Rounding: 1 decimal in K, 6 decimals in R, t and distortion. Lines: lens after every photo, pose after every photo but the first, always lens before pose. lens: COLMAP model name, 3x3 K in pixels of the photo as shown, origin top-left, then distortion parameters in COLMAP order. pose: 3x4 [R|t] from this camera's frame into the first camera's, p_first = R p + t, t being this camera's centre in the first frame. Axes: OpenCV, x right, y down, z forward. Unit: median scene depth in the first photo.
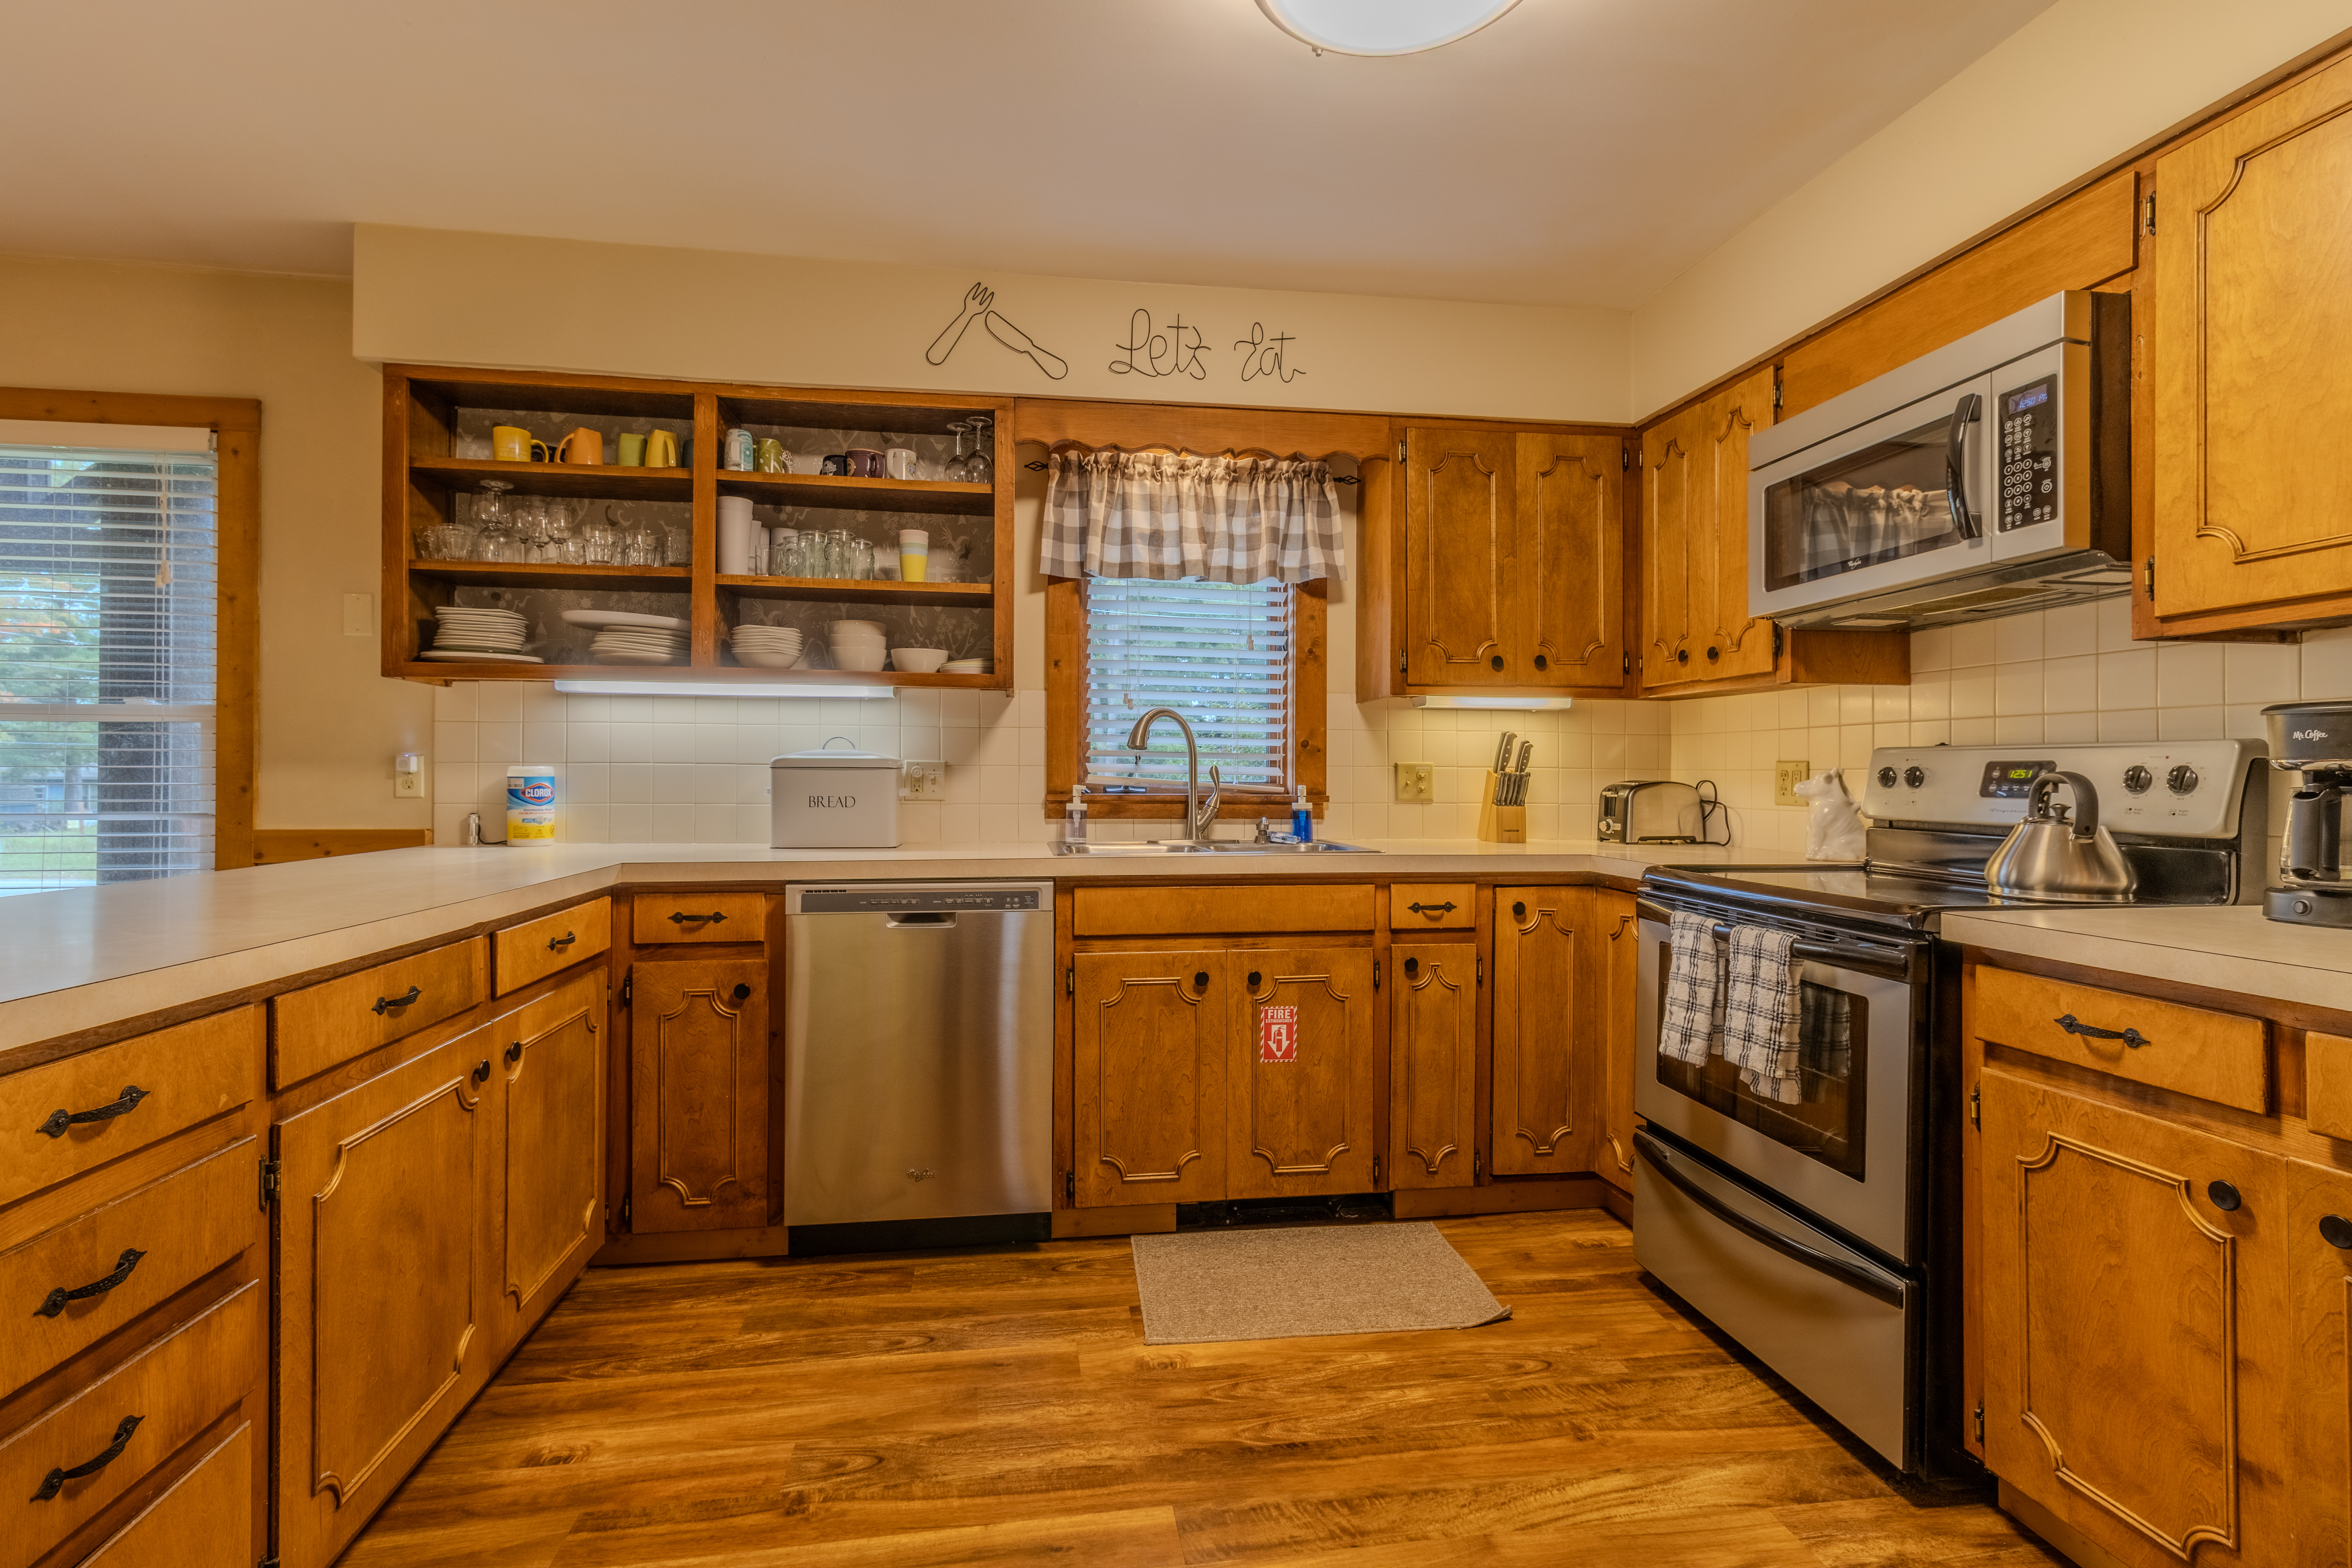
lens RADIAL K [[1105.5, 0, 1169.4], [0, 1105.5, 767.1], [0, 0, 1]] dist [0.003072, 0.001836]
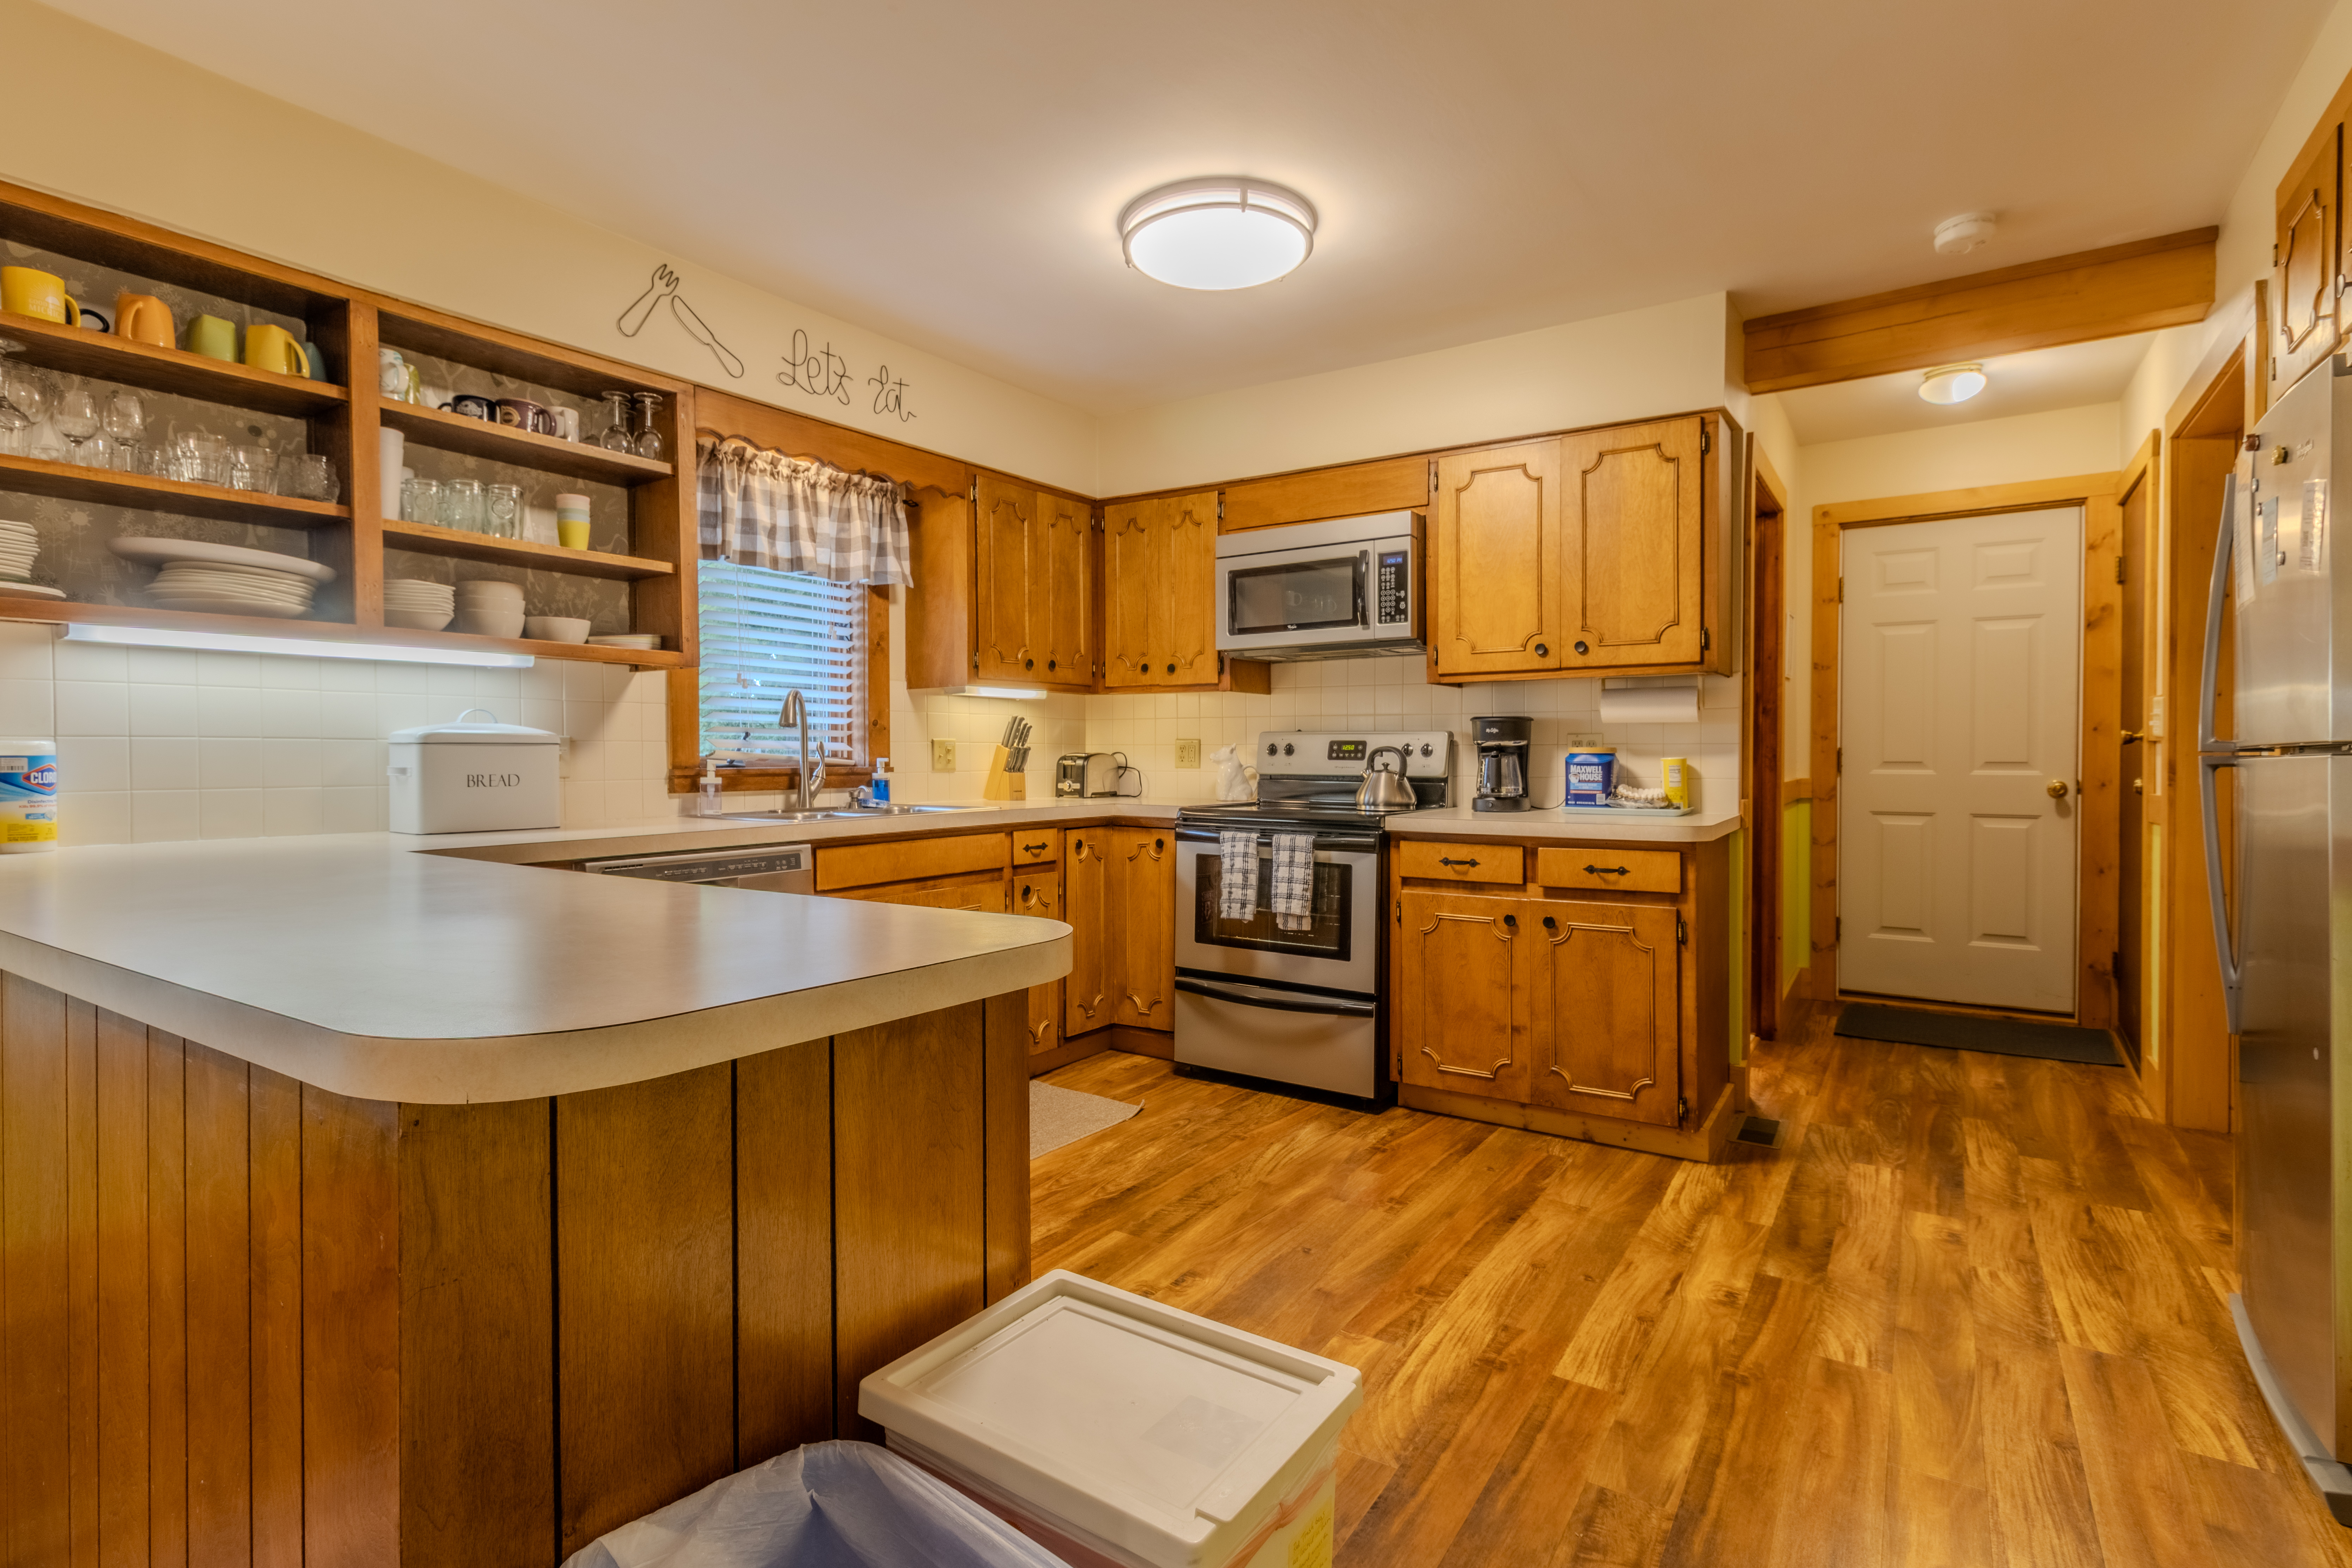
lens RADIAL K [[1105.5, 0, 1185.4], [0, 1105.5, 772.4], [0, 0, 1]] dist [0.003072, 0.001836]
pose [[0.674452, -0.018609, 0.738084, -0.627501], [-0.002177, 0.999628, 0.027192, -0.001048], [-0.738315, -0.019946, 0.674161, -0.046400]]
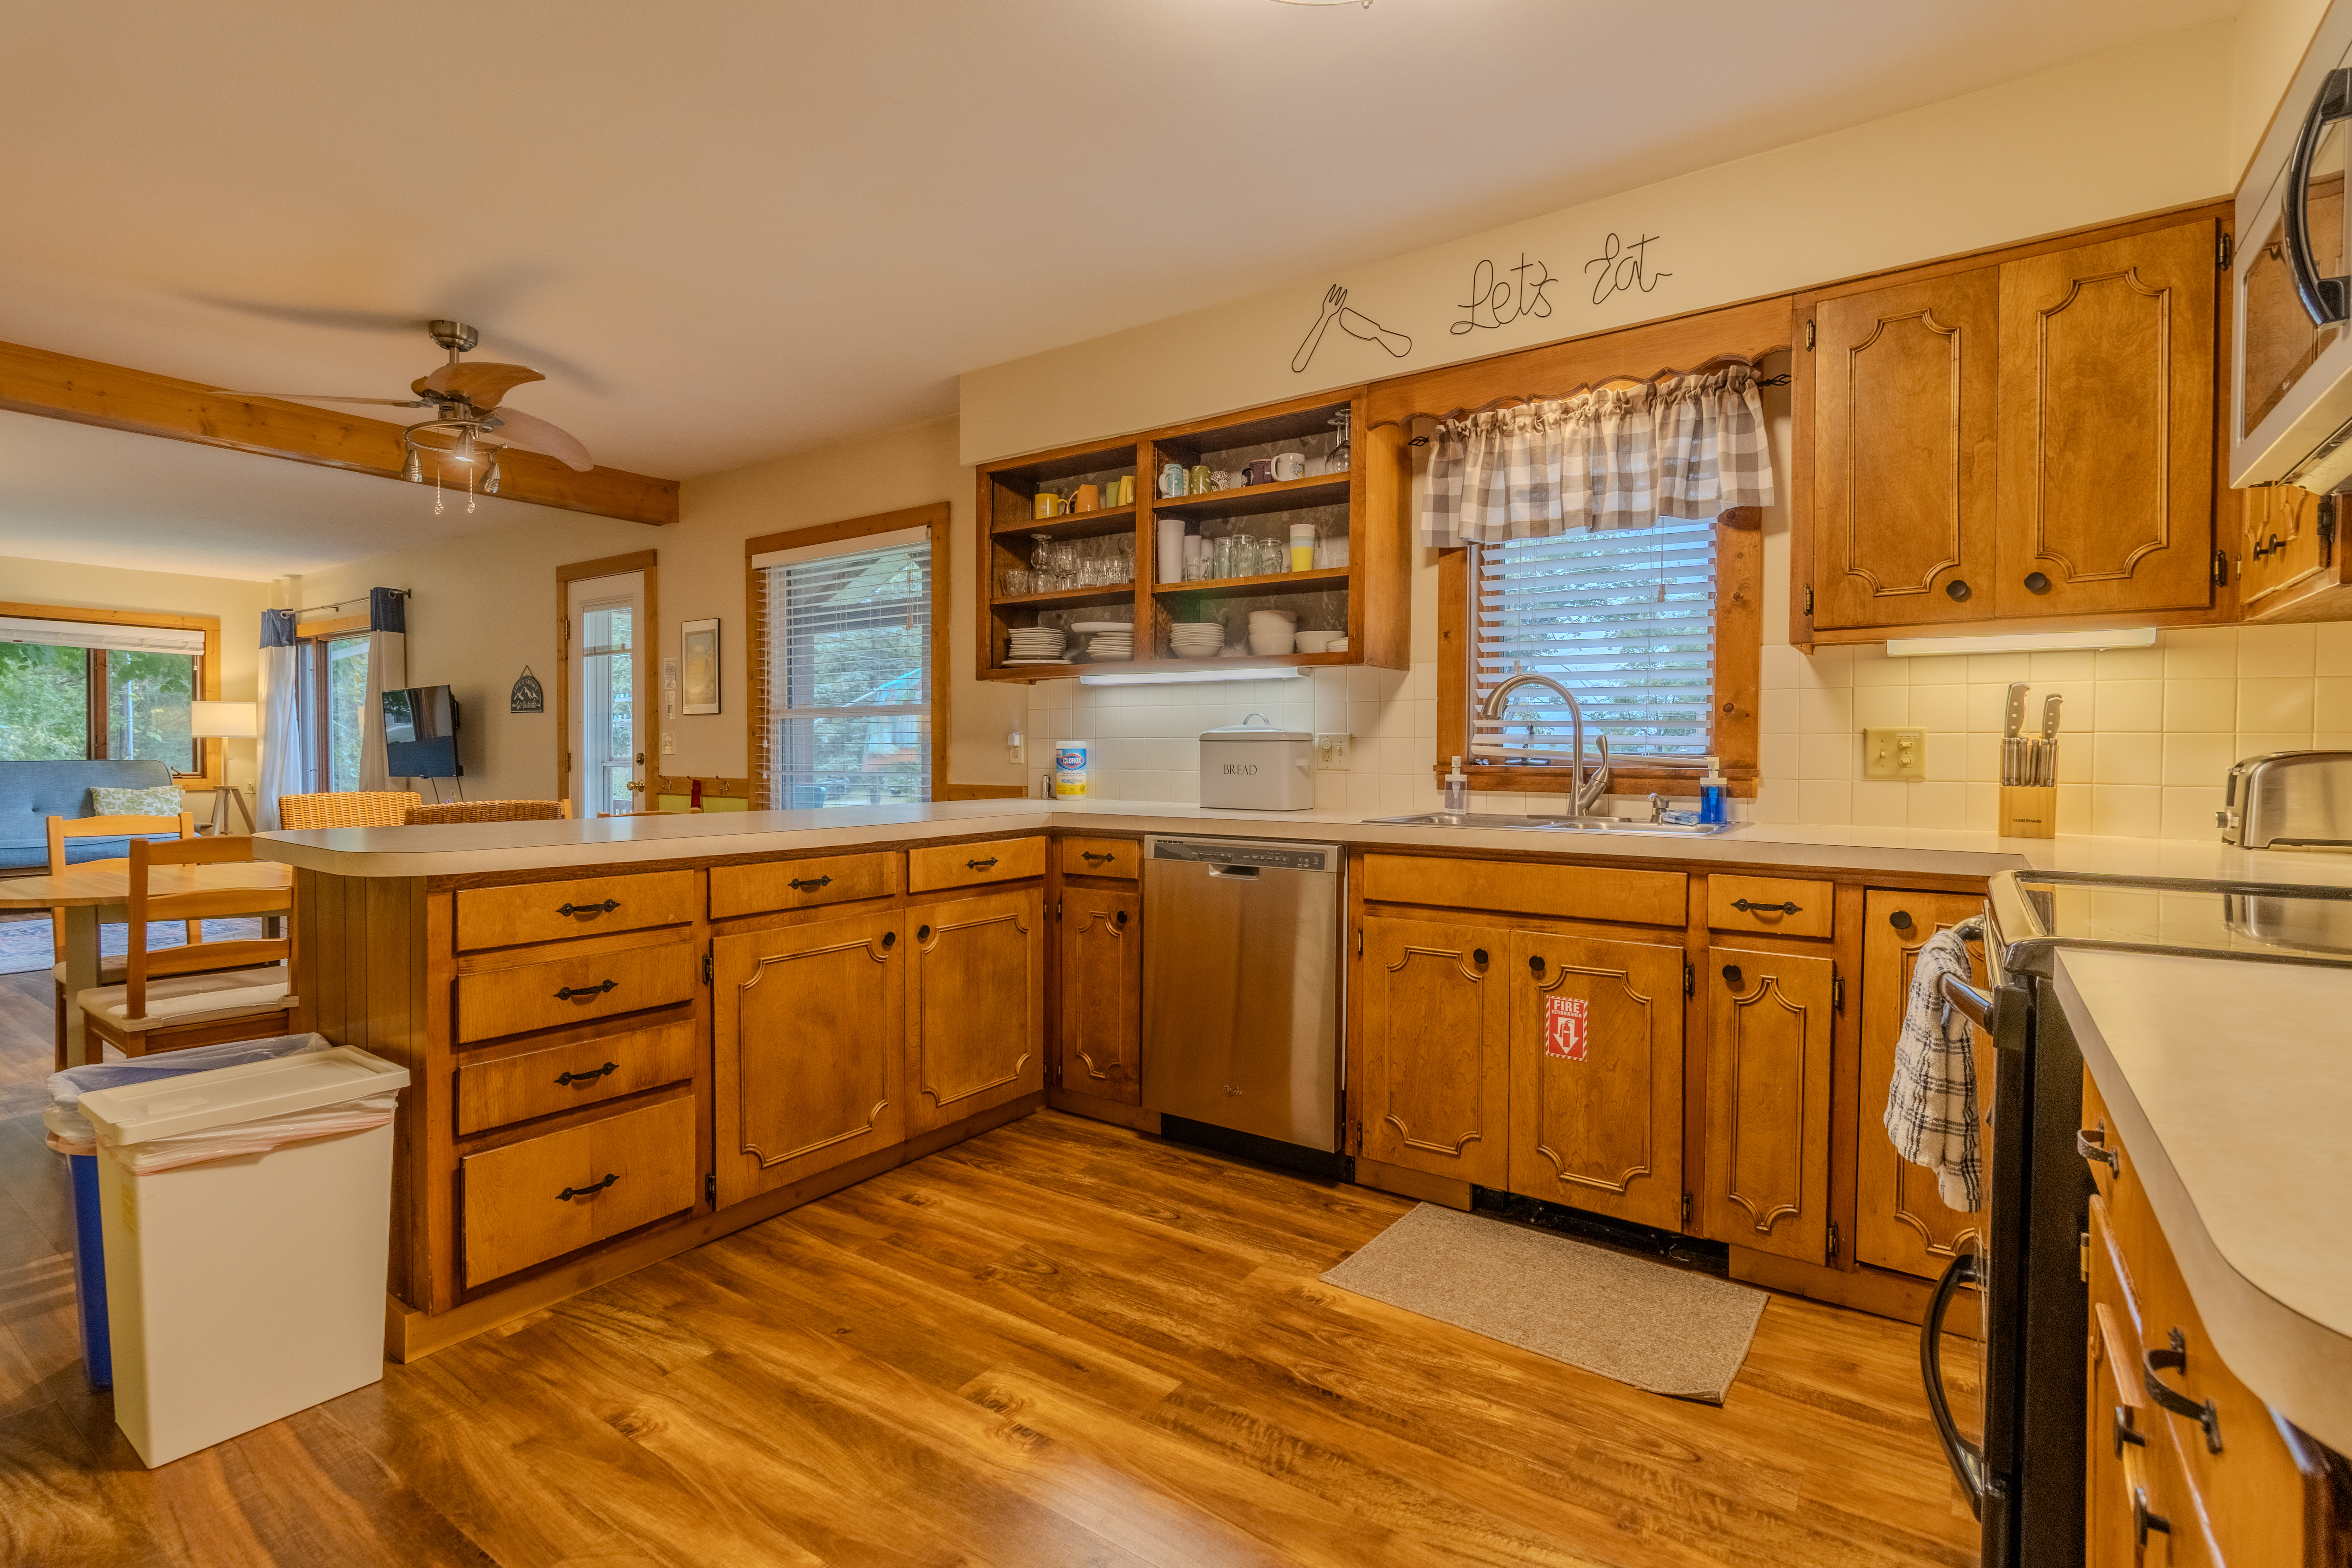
lens RADIAL K [[1105.6, 0, 1166.7], [0, 1105.6, 776.3], [0, 0, 1]] dist [0.003072, 0.001836]
pose [[0.720916, 0.014001, -0.692881, 0.474611], [0.003327, 0.999714, 0.023663, 0.011219], [0.693014, -0.019364, 0.720664, 0.113572]]
